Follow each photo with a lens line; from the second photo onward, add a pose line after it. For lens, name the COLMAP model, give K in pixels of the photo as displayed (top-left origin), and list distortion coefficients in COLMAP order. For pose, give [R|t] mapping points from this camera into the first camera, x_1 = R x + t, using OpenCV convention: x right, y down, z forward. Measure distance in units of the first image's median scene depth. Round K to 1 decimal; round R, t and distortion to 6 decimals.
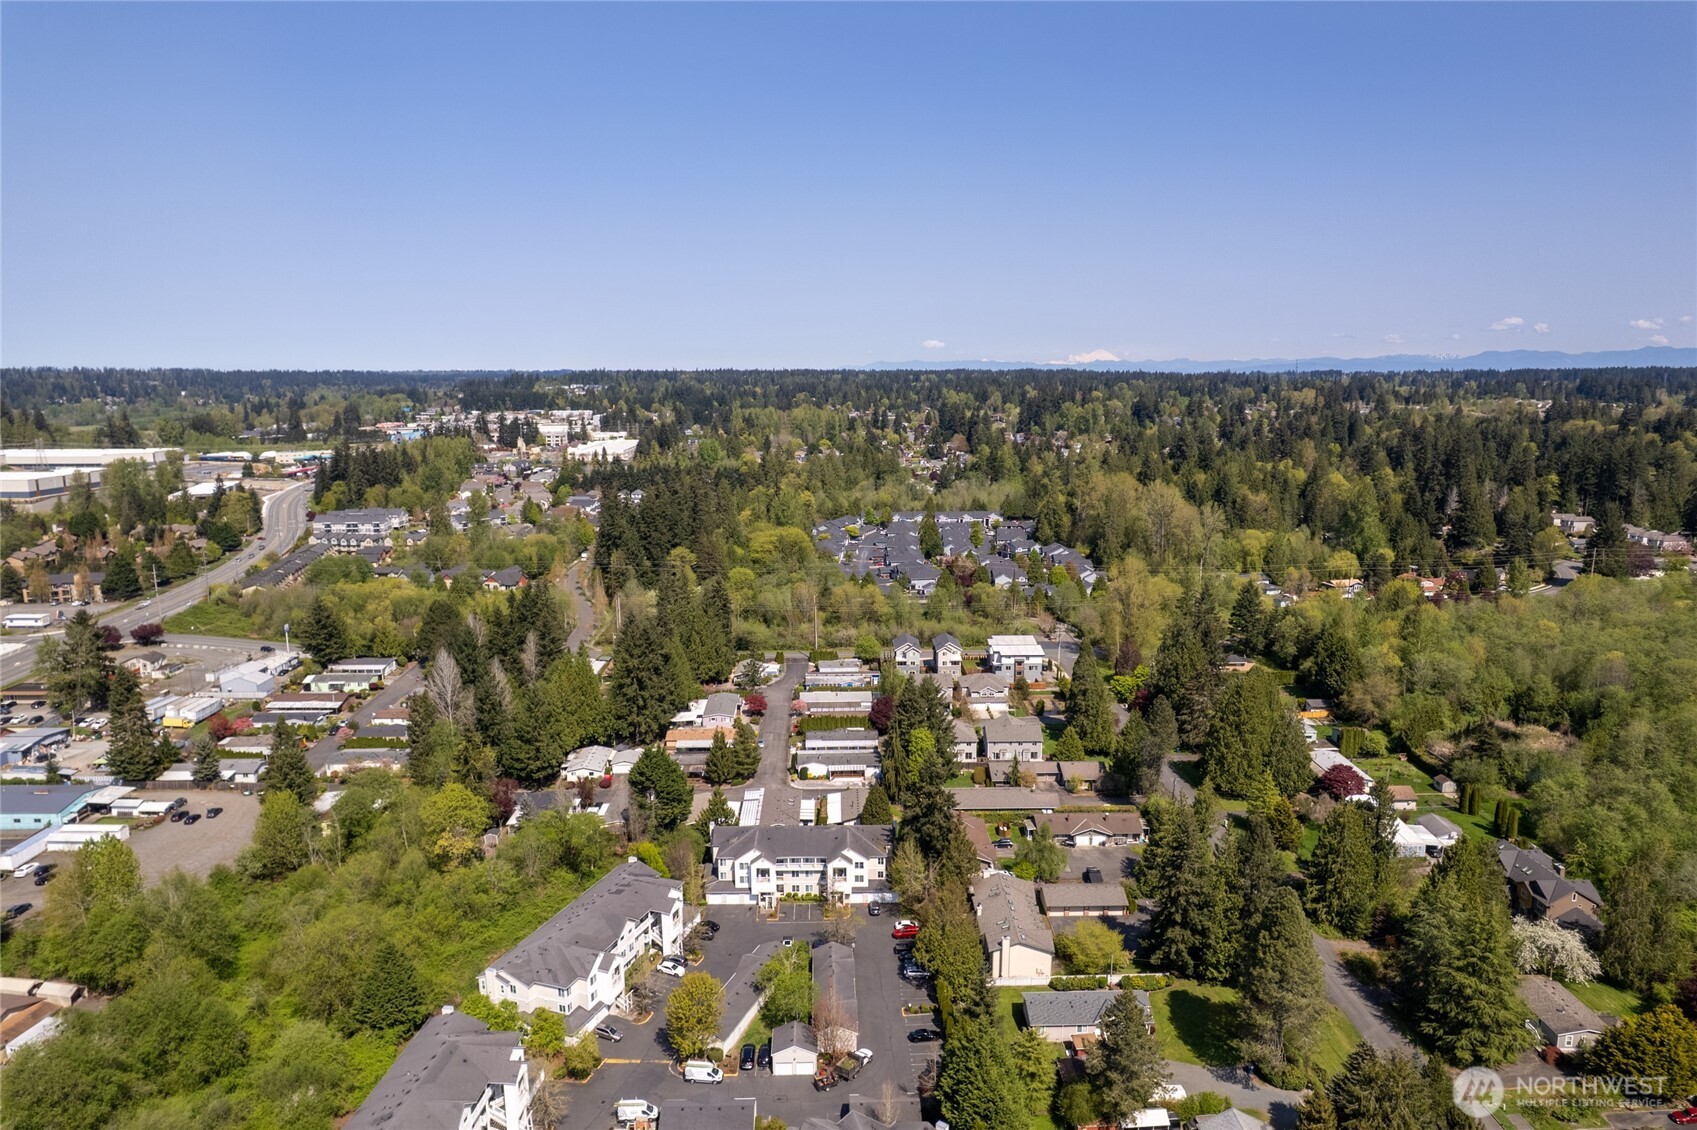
lens RADIAL K [[1099.0, 0, 853.4], [0, 1099.0, 559.6], [0, 0, 1]] dist [-0.042419, 0.019995]
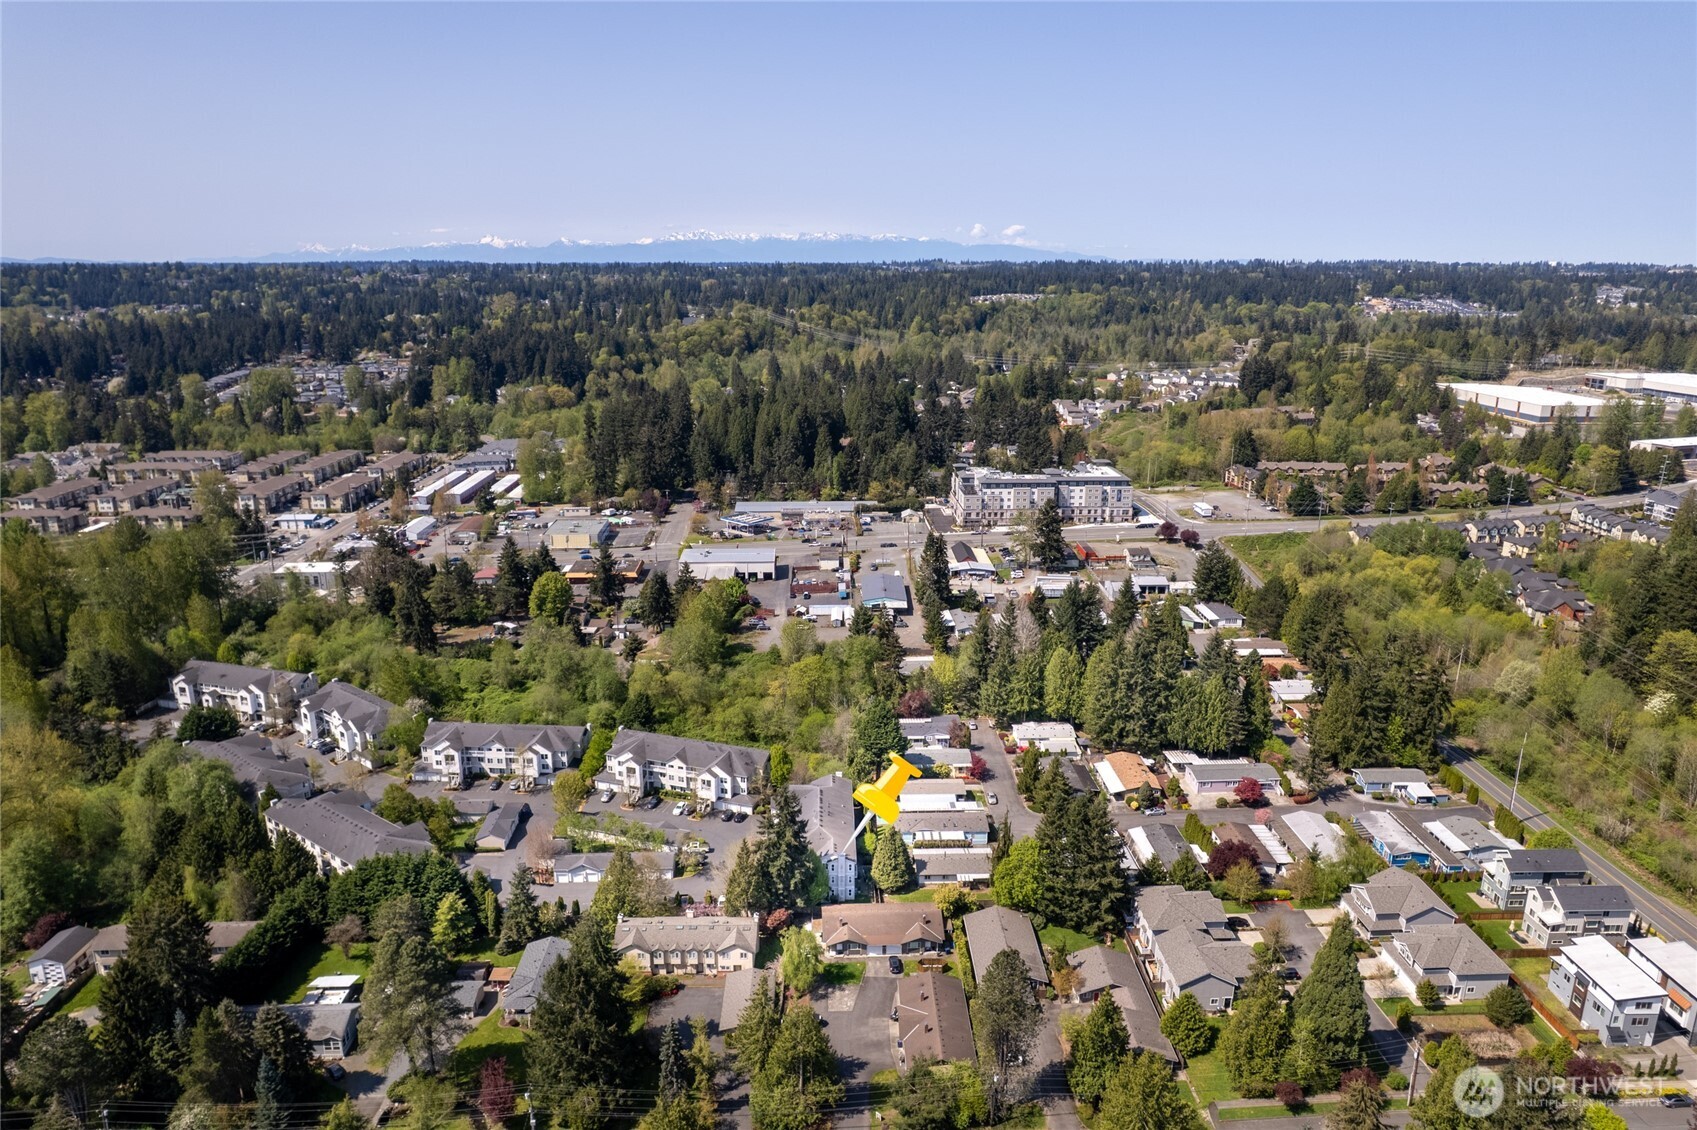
lens RADIAL K [[1099.0, 0, 853.4], [0, 1099.0, 559.6], [0, 0, 1]] dist [-0.042419, 0.019995]
pose [[0.025253, 0.265042, -0.963906, 0.615230], [-0.173654, 0.950718, 0.256866, -0.181571], [0.984483, 0.160900, 0.070035, 0.597454]]
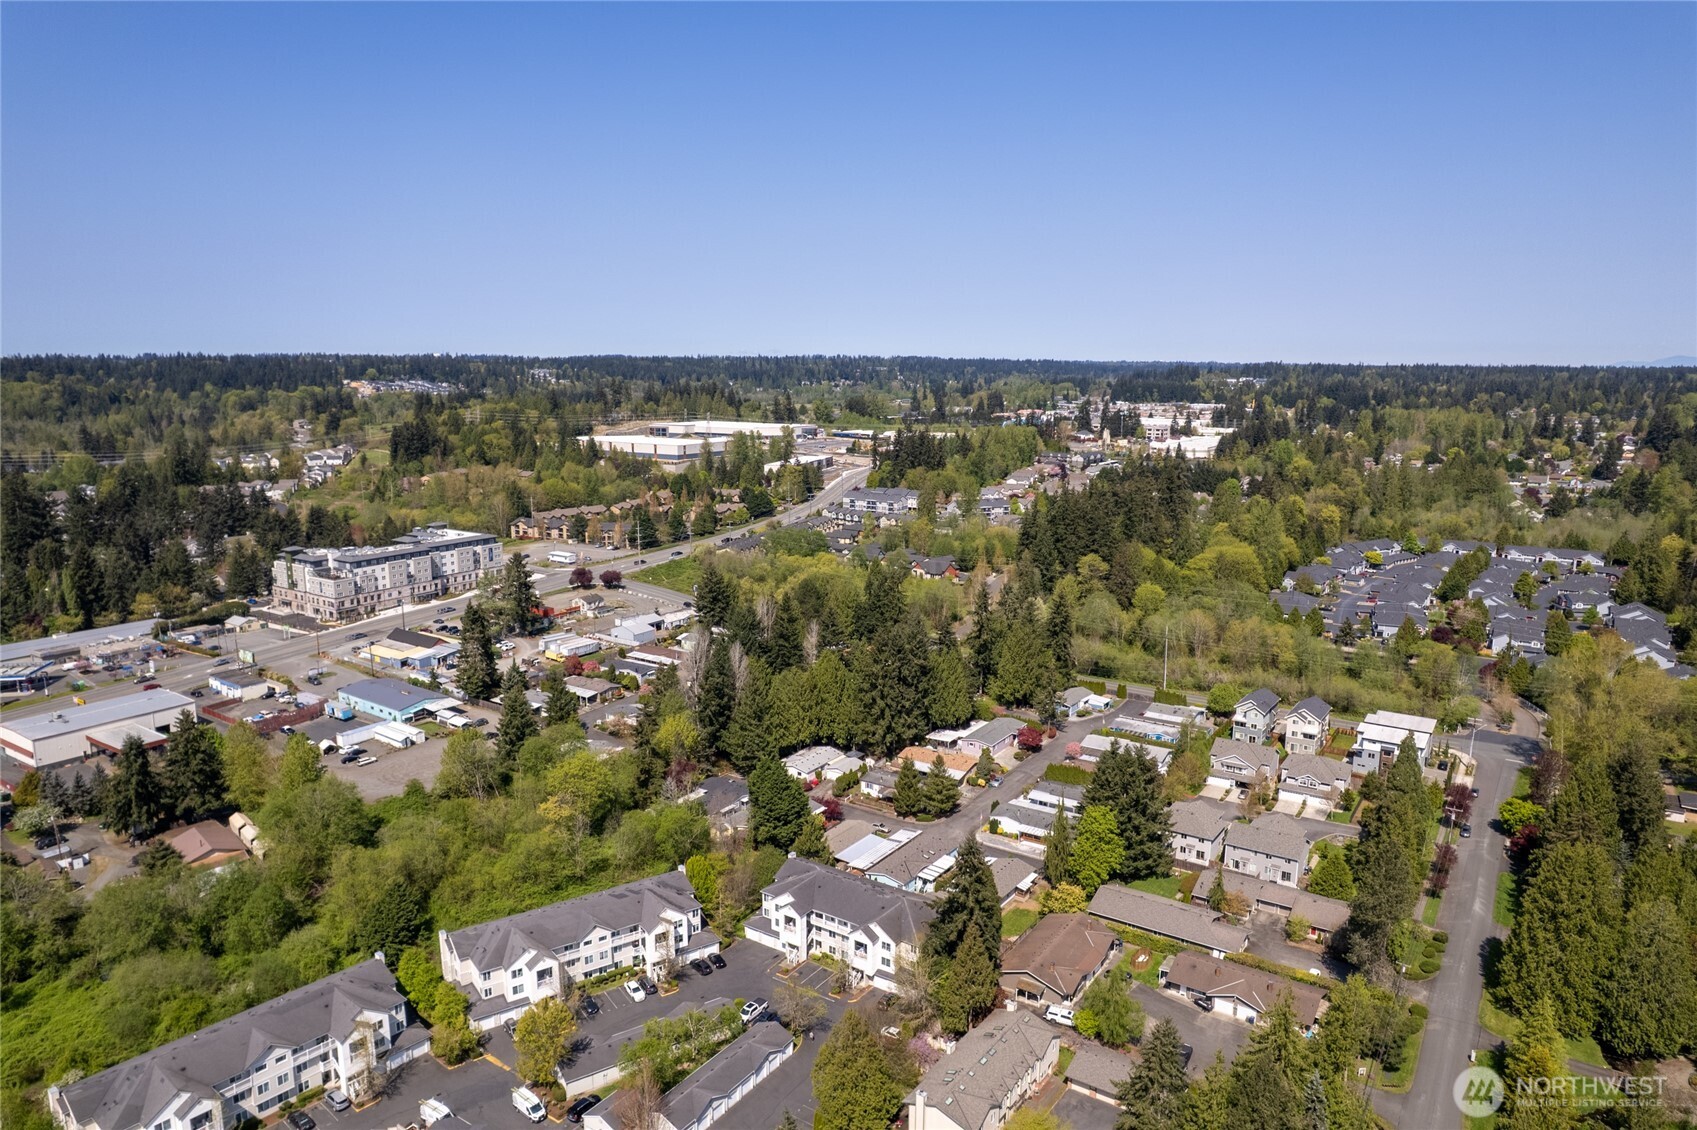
lens RADIAL K [[1099.0, 0, 853.4], [0, 1099.0, 559.6], [0, 0, 1]] dist [-0.042419, 0.019995]
pose [[0.816865, 0.107785, -0.566670, 0.269430], [-0.103547, 0.993829, 0.039769, -0.030621], [0.567459, 0.026191, 0.822985, 0.176091]]
